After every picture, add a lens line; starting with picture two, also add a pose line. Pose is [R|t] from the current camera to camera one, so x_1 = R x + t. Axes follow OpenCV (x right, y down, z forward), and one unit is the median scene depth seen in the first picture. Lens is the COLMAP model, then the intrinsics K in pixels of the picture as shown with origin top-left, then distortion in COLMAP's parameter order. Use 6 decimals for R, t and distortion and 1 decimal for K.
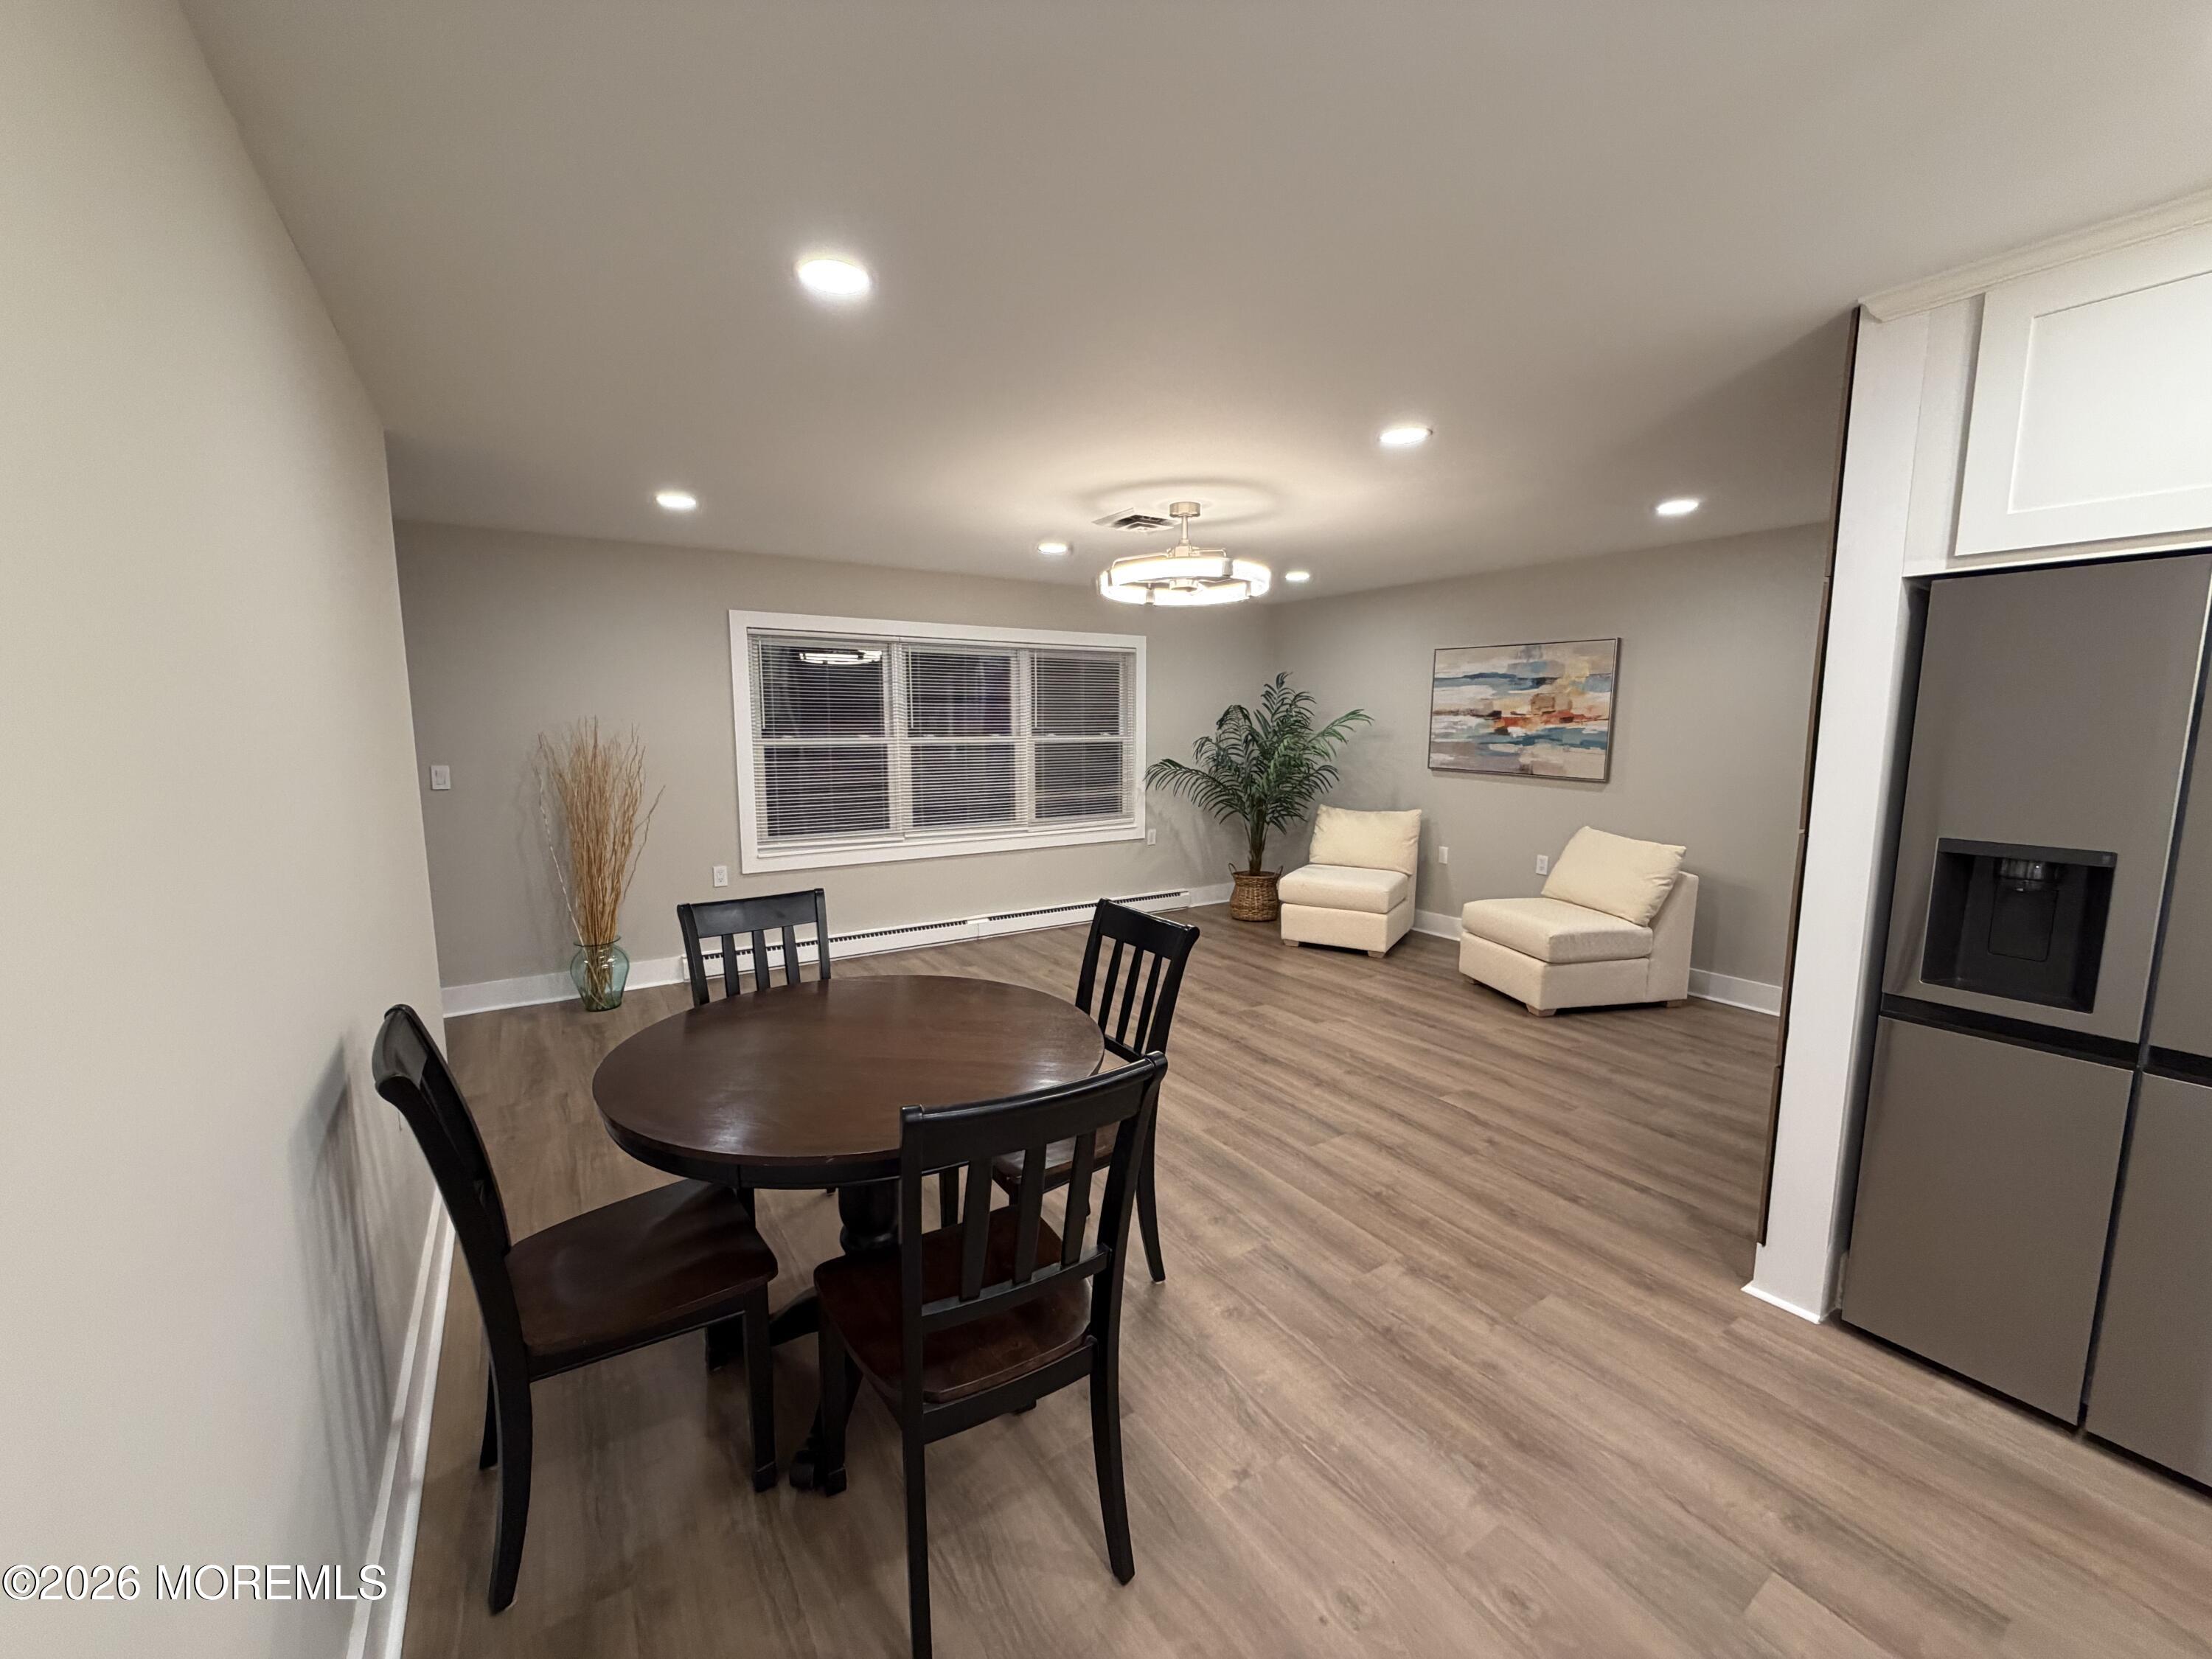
lens RADIAL K [[877.8, 0, 1099.9], [0, 877.8, 828.8], [0, 0, 1]] dist [-0.000781, 0.000028]
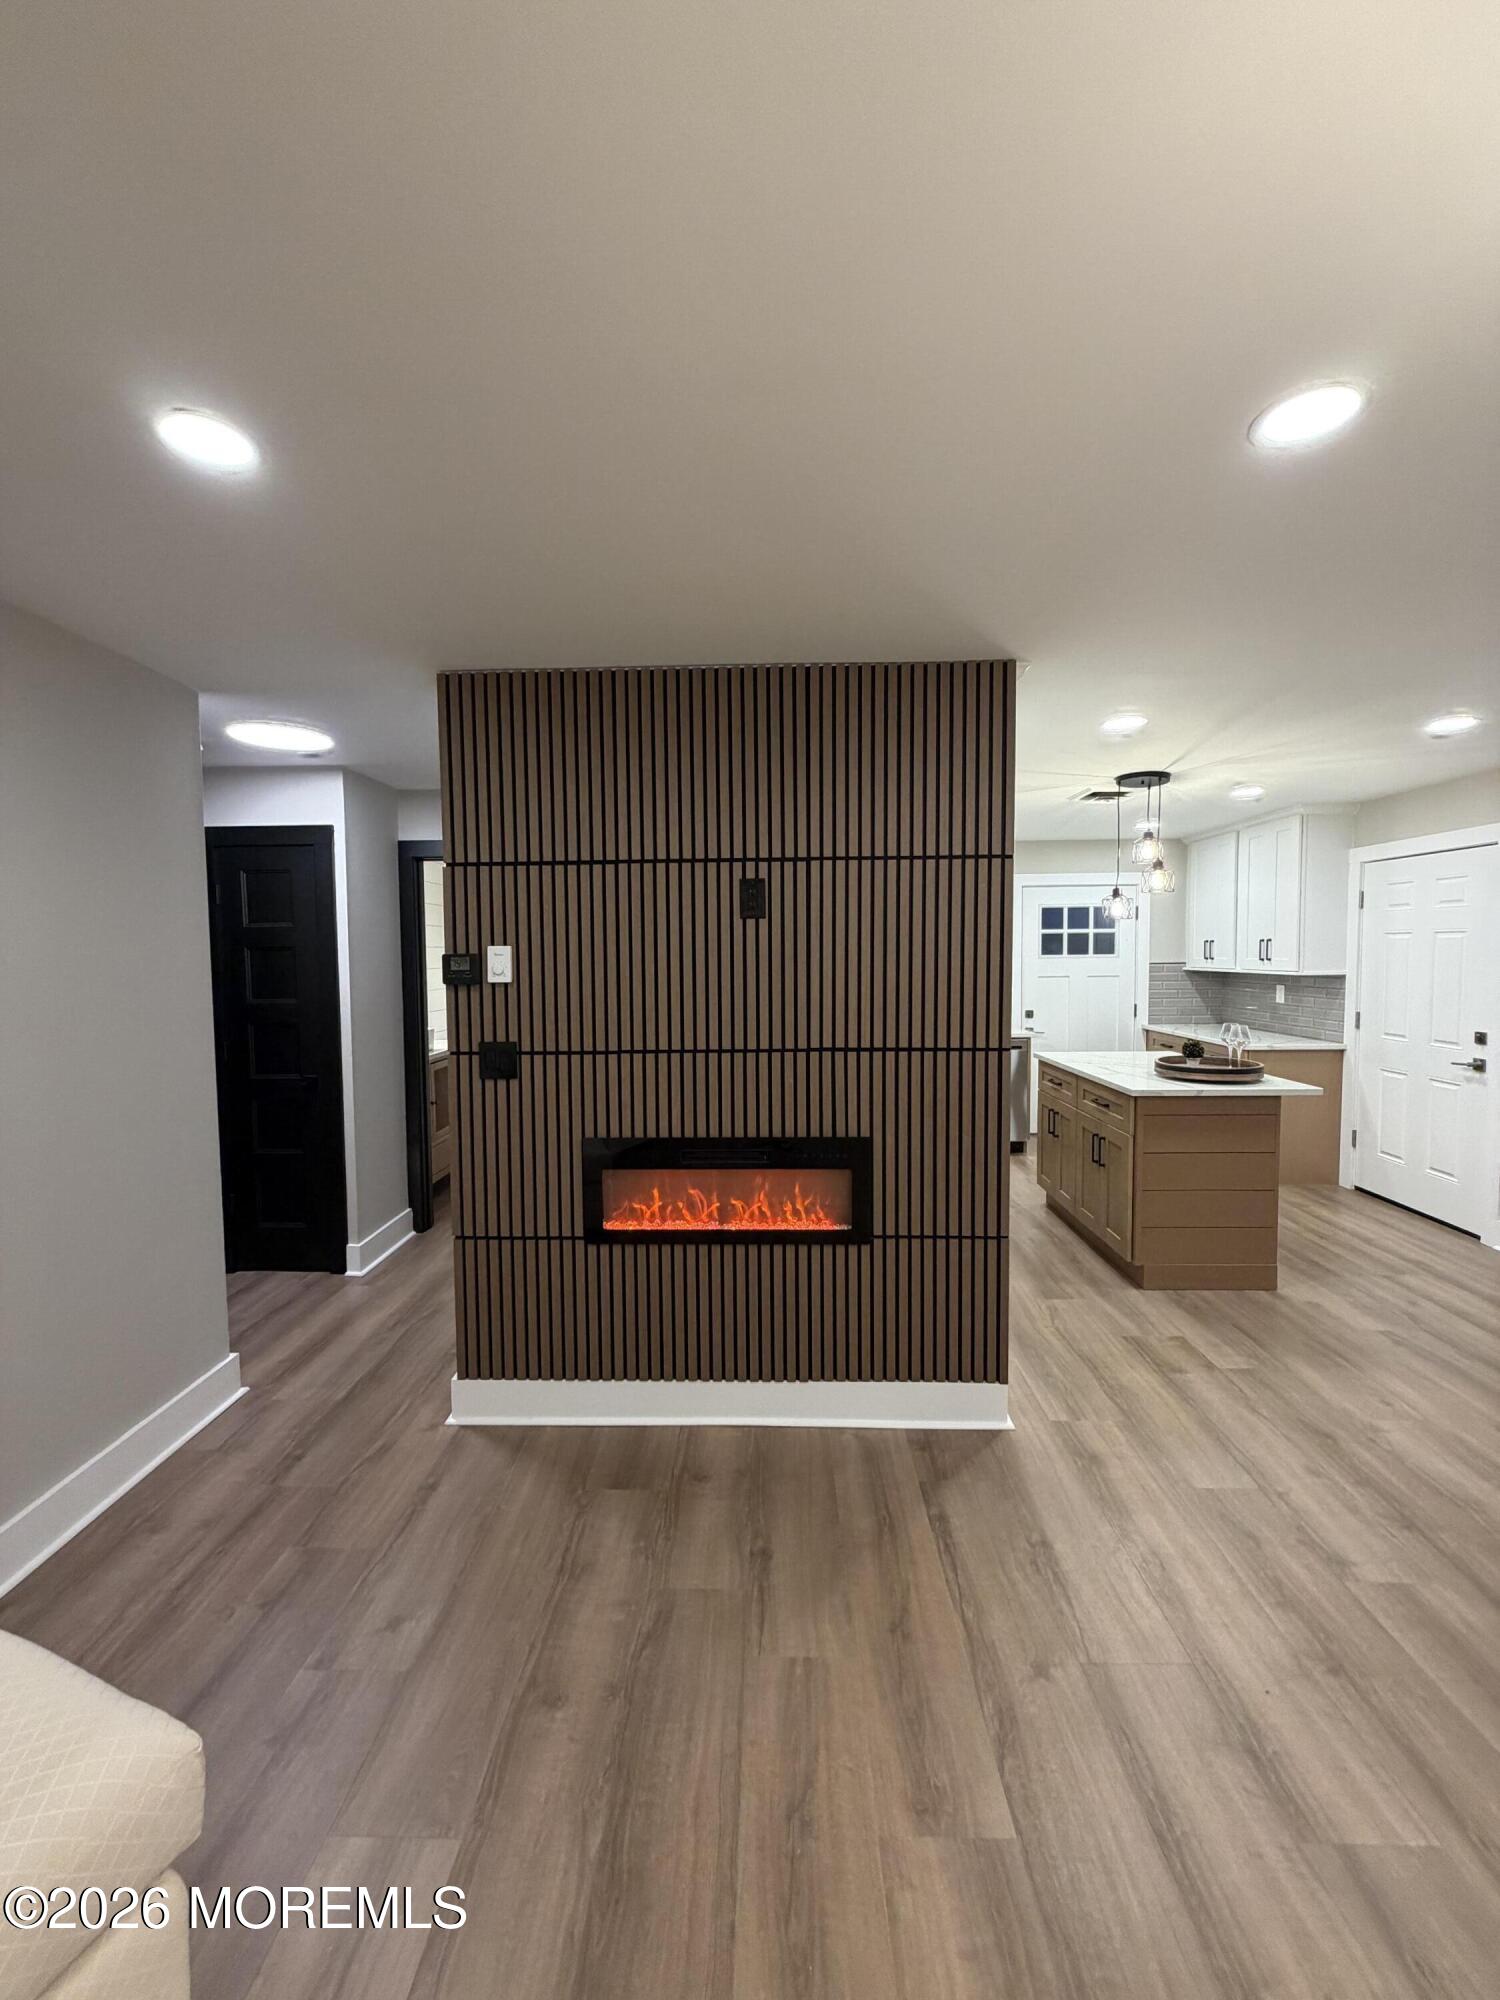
lens RADIAL K [[793.6, 0, 749.2], [0, 793.6, 992.4], [0, 0, 1]] dist [-0.000781, 0.000028]
pose [[-0.820862, -0.023100, 0.570660, 0.189781], [0.079509, 0.984830, 0.154234, -0.121313], [-0.565565, 0.171977, -0.806573, 0.896820]]
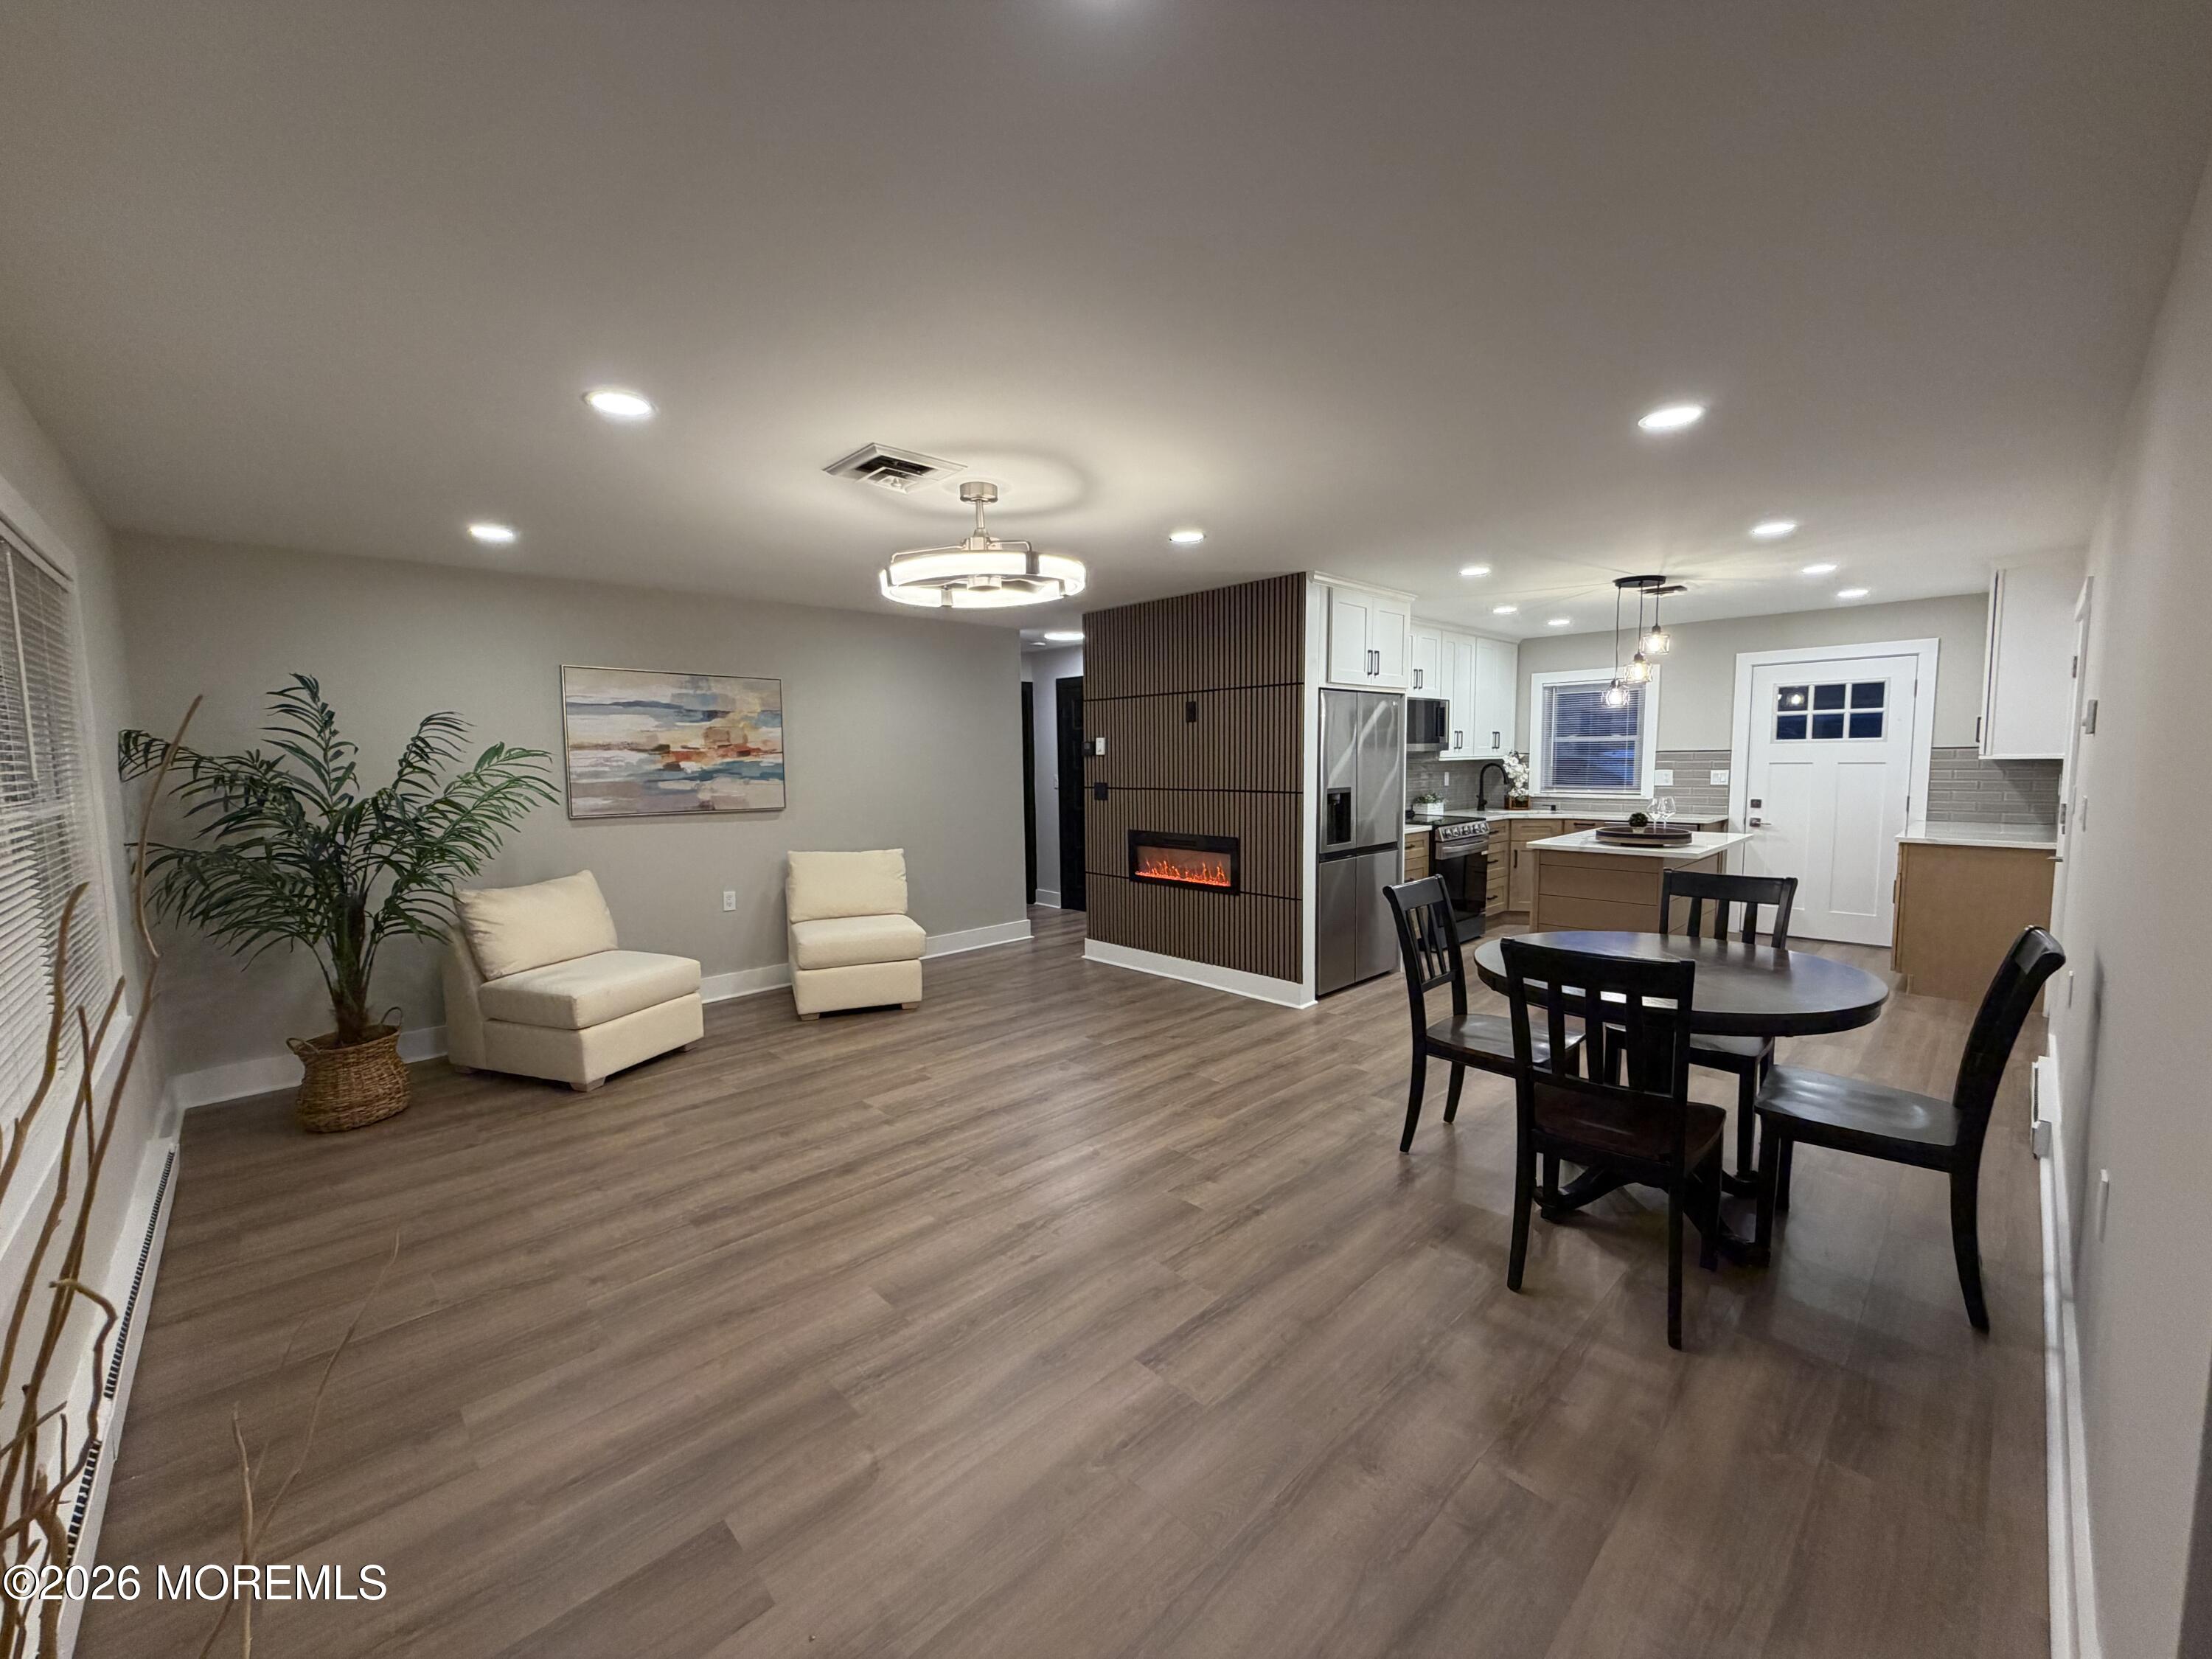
lens RADIAL K [[877.8, 0, 1099.8], [0, 877.8, 830.1], [0, 0, 1]] dist [-0.000781, 0.000028]
pose [[-0.178109, -0.084938, 0.980338, -0.561092], [0.137026, 0.984420, 0.110187, -0.094089], [-0.974423, 0.153957, -0.163695, 0.794975]]
